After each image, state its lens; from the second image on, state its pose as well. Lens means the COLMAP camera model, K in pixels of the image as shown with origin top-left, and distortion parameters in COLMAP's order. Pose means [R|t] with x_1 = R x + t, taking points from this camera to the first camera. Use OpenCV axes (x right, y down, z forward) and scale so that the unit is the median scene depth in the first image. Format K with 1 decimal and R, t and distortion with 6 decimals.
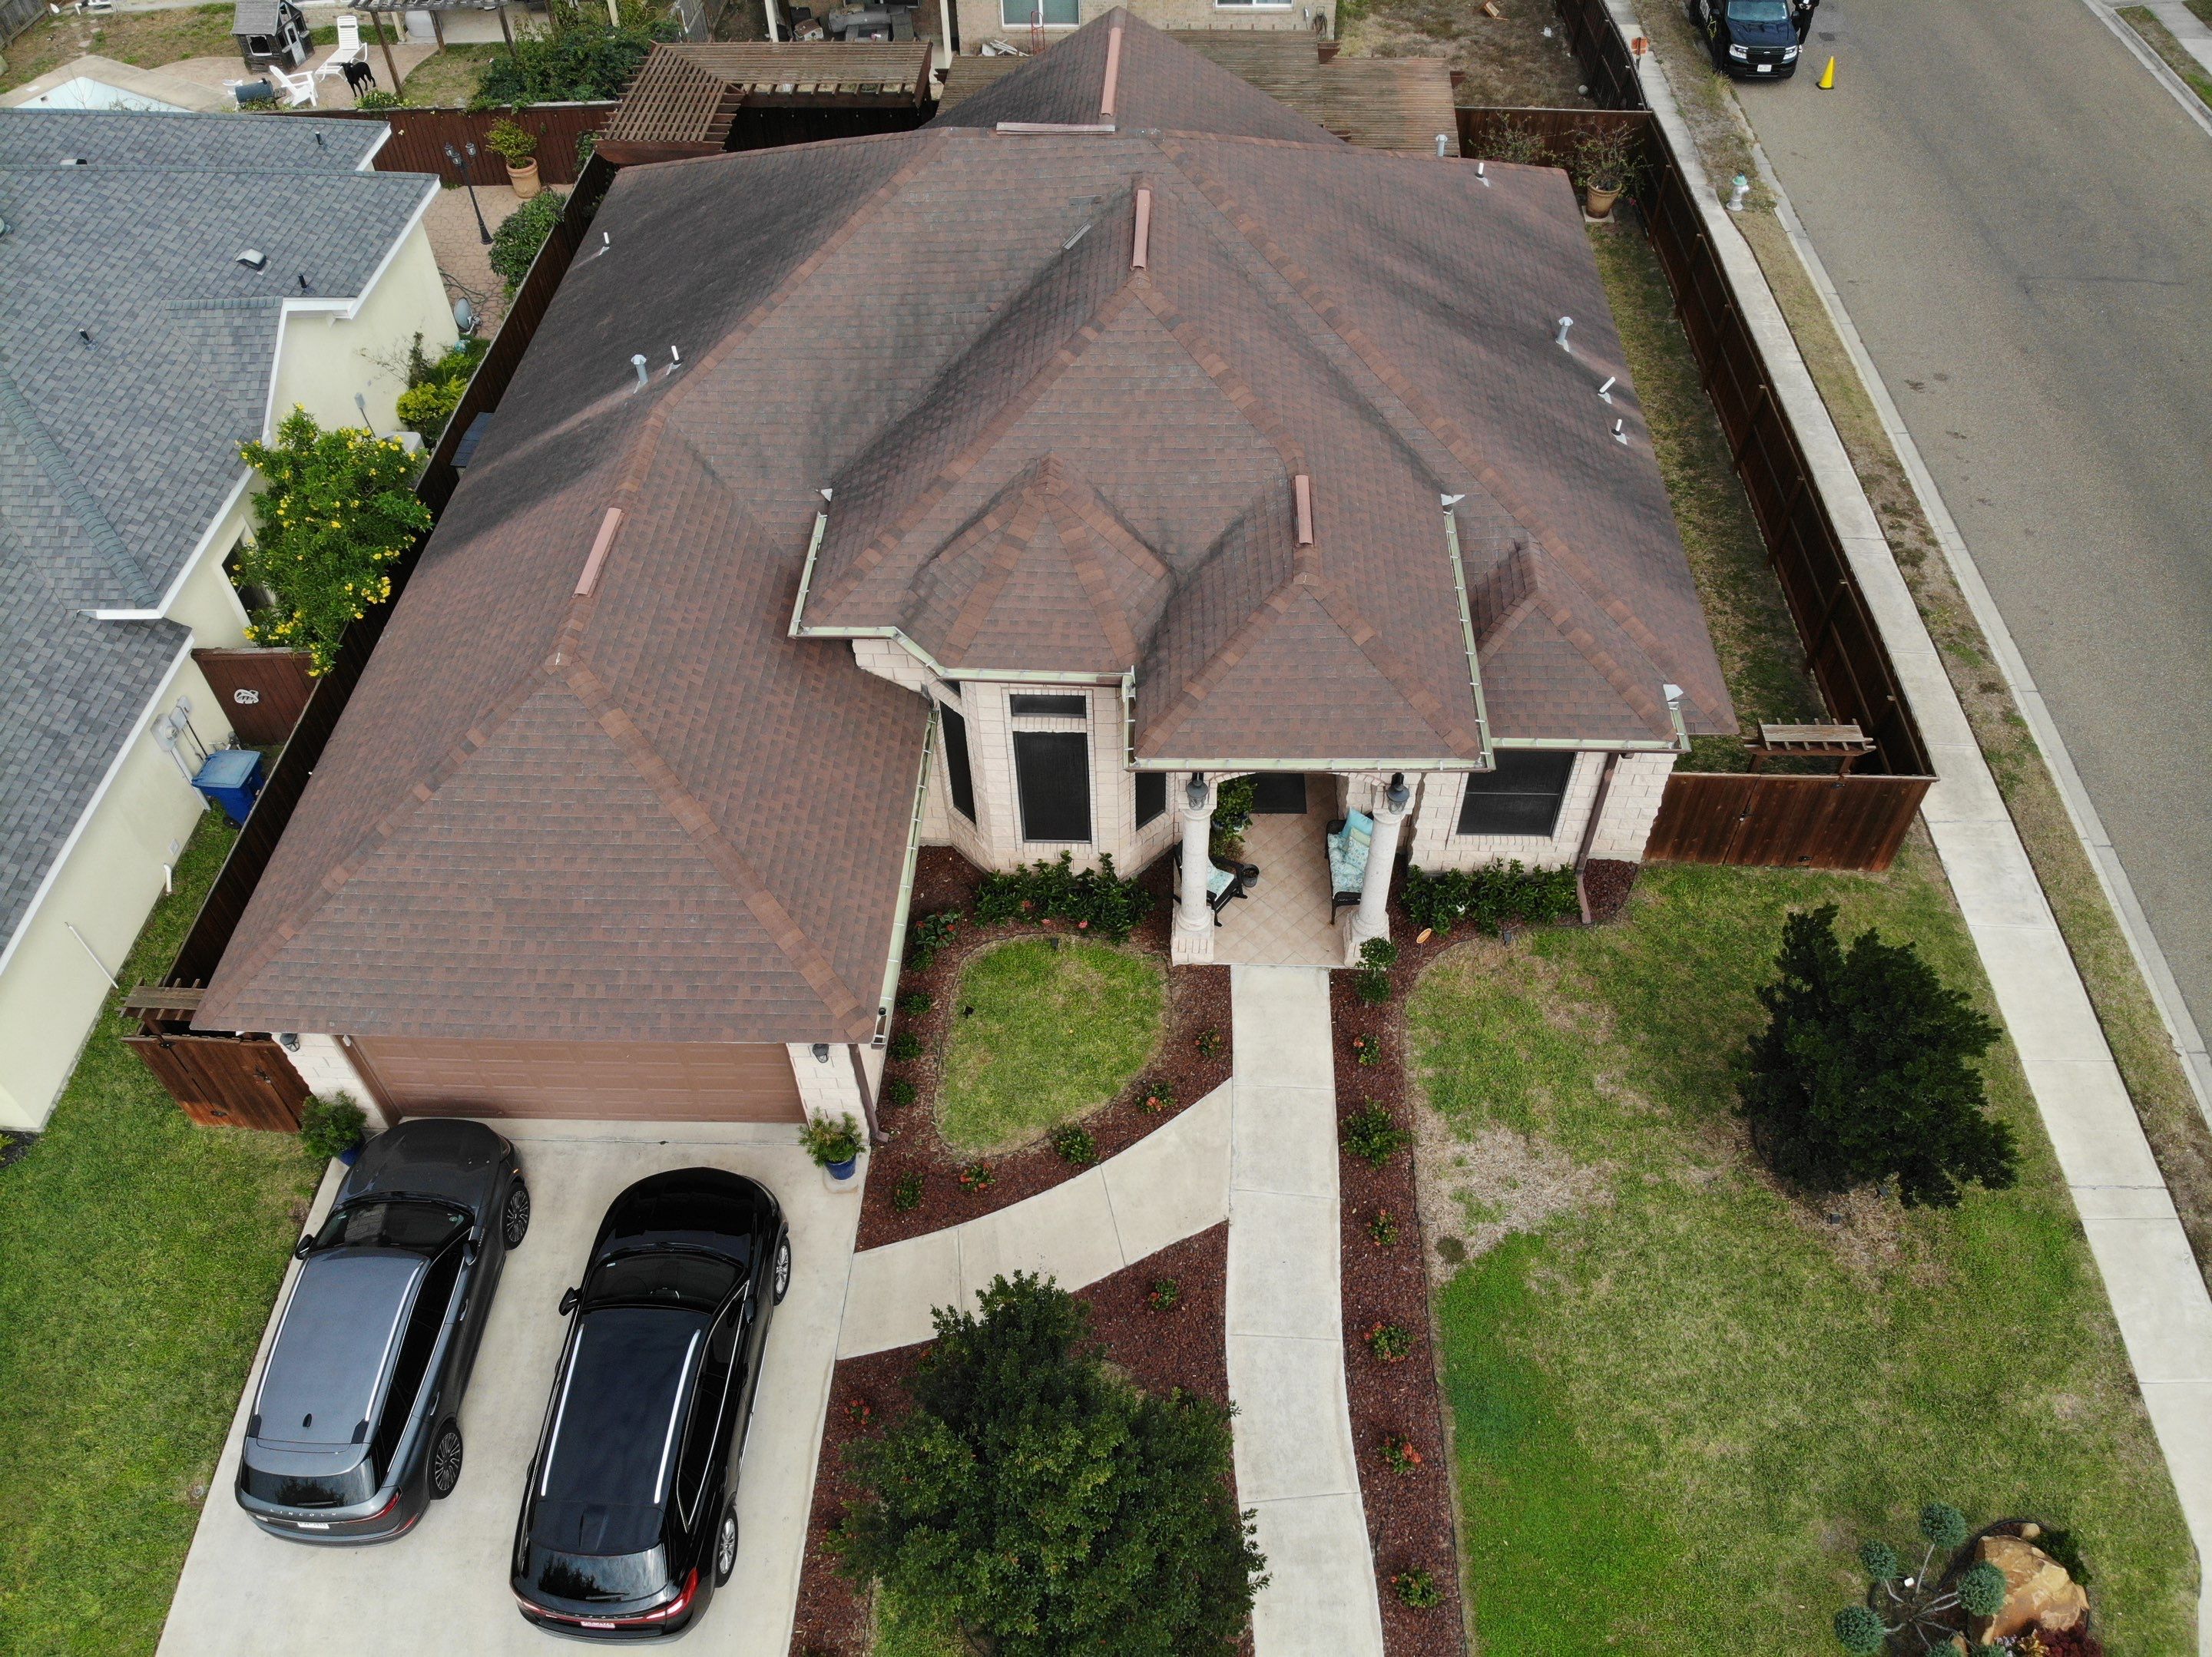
lens RADIAL K [[1634.3, 0, 1112.2], [0, 1634.3, 829.7], [0, 0, 1]] dist [0.043004, -0.141373]
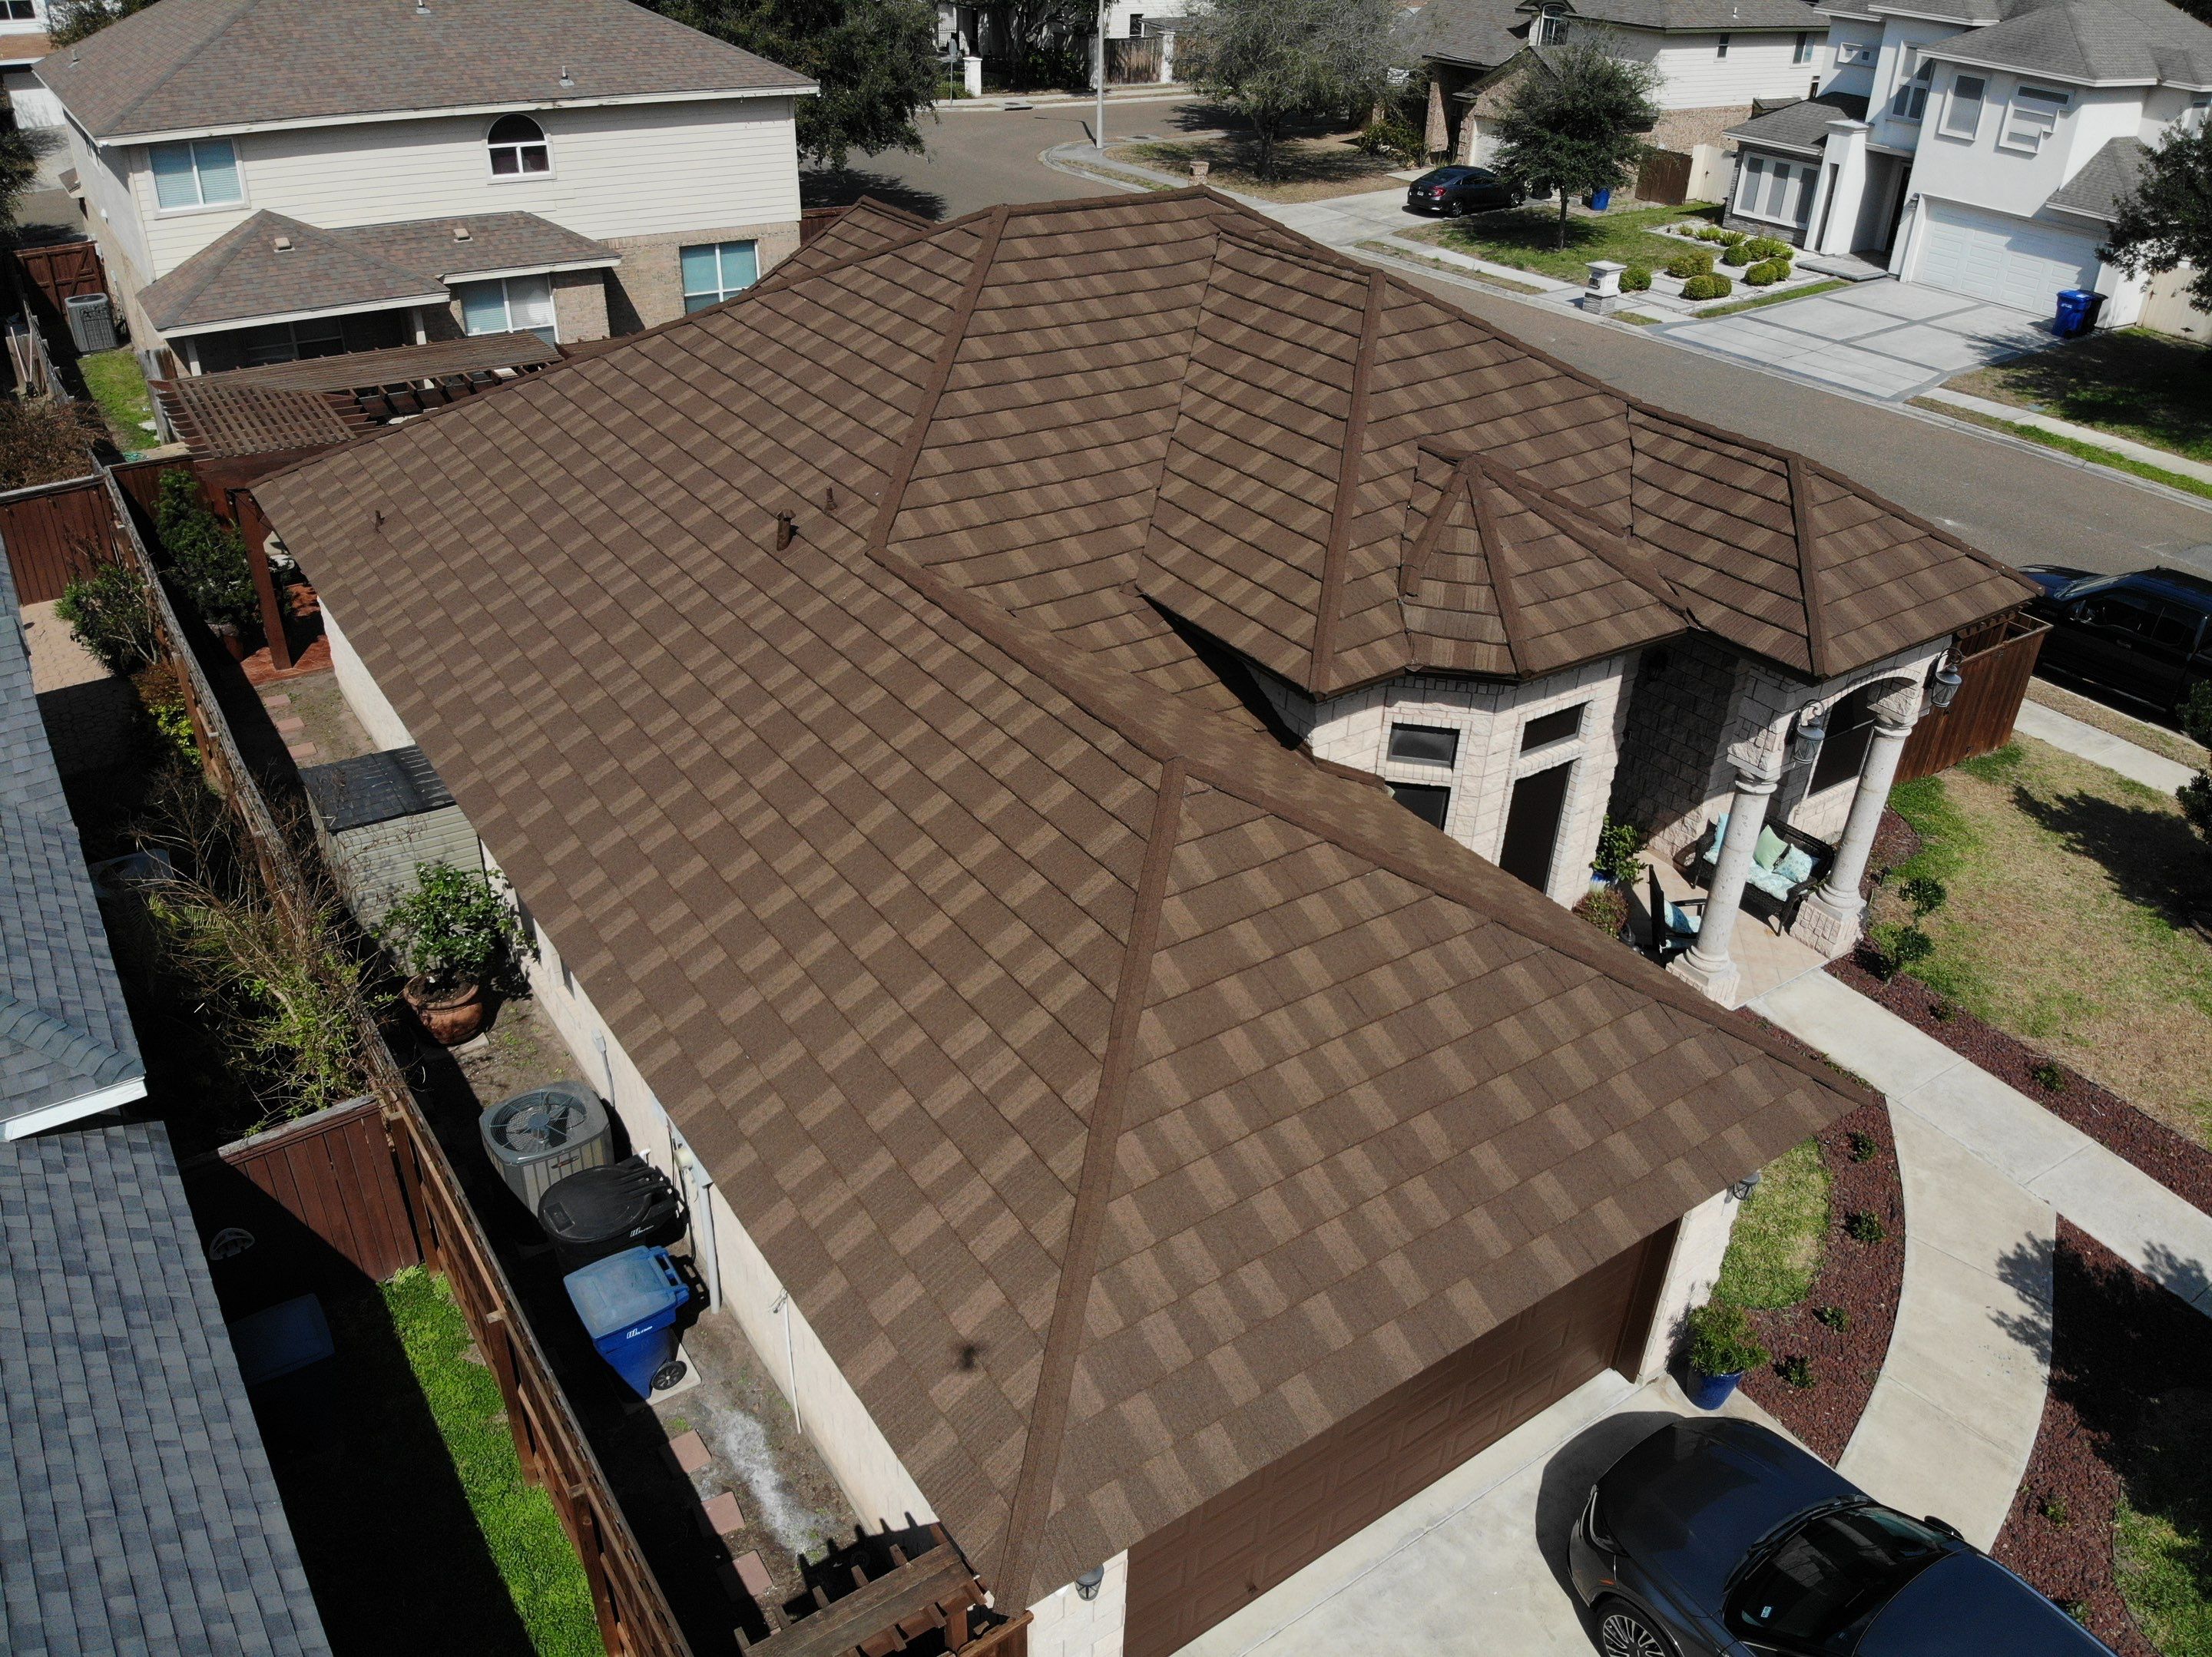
lens RADIAL K [[1634.3, 0, 1120.9], [0, 1634.3, 824.0], [0, 0, 1]] dist [0.043004, -0.141373]
pose [[0.796177, -0.272636, 0.540158, -0.593903], [0.417351, 0.893821, -0.164022, 0.006256], [-0.438086, 0.356026, 0.825425, 0.412974]]
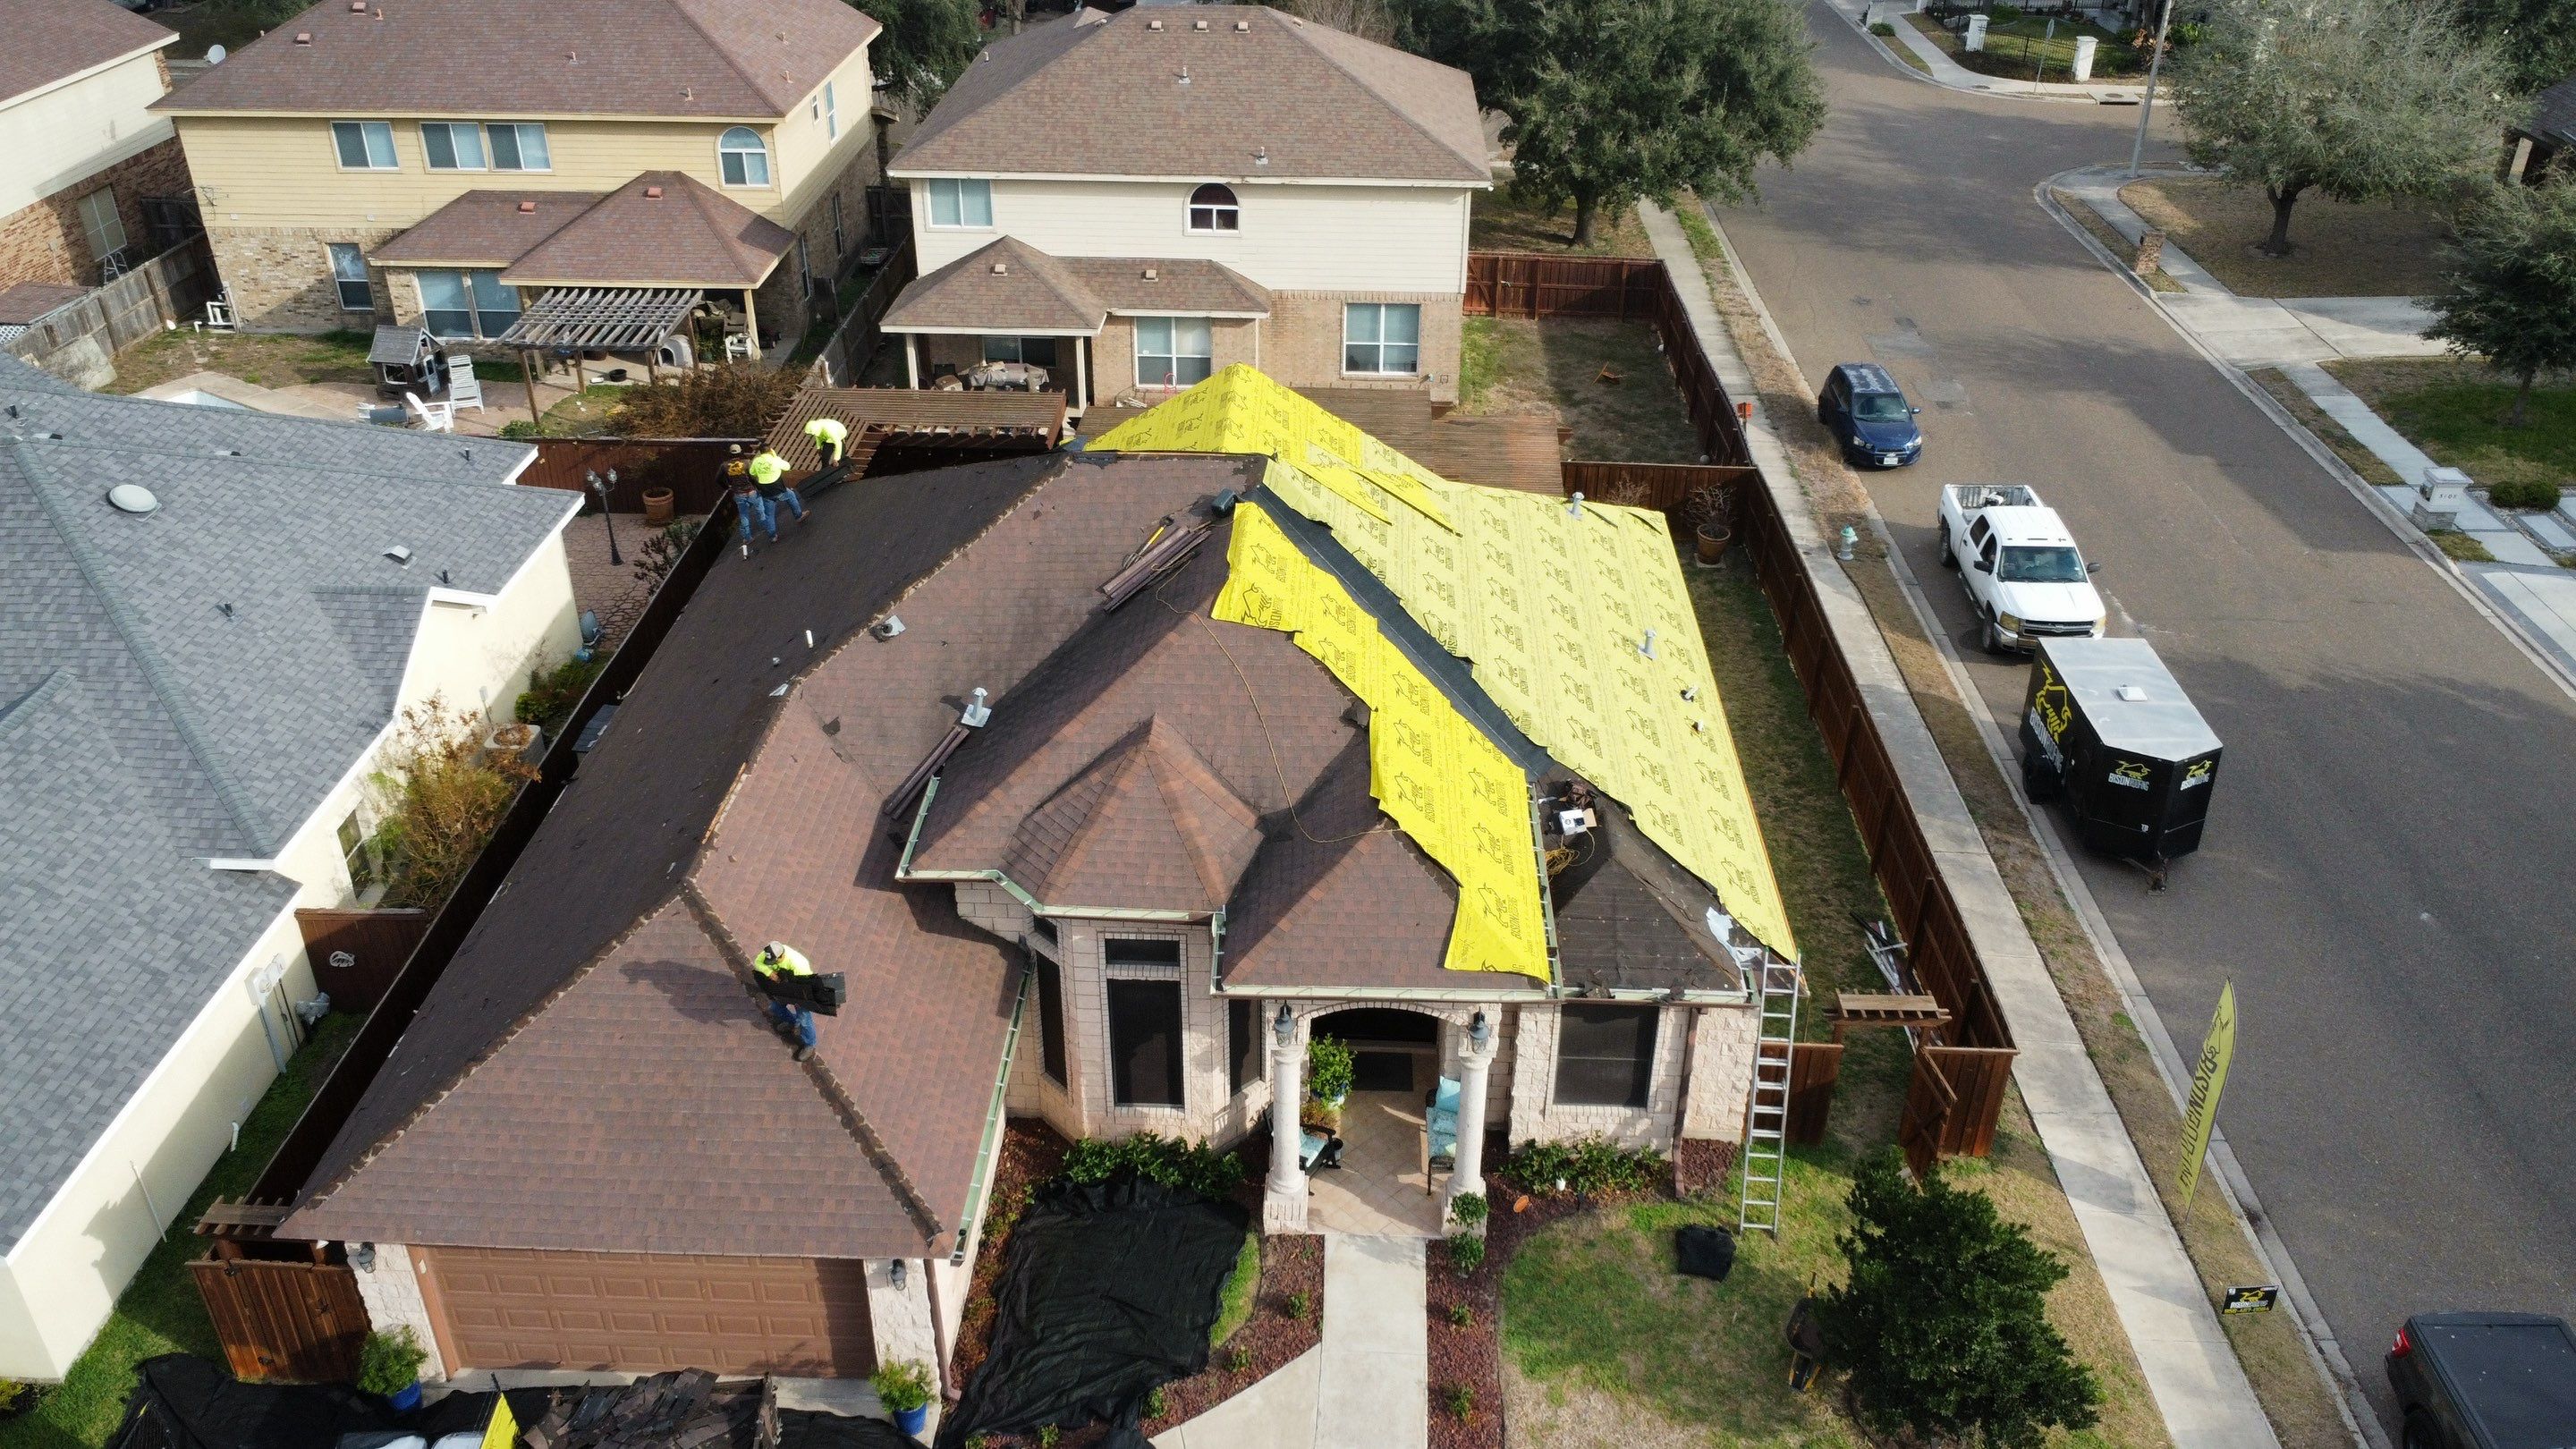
lens RADIAL K [[1947.4, 0, 1292.9], [0, 1947.4, 711.2], [0, 0, 1]] dist [0.006869, -0.011203]
pose [[0.999707, 0.019000, 0.015017, 0.030820], [-0.013591, 0.953372, -0.301493, 0.134870], [-0.020046, 0.301201, 0.953350, -0.203064]]
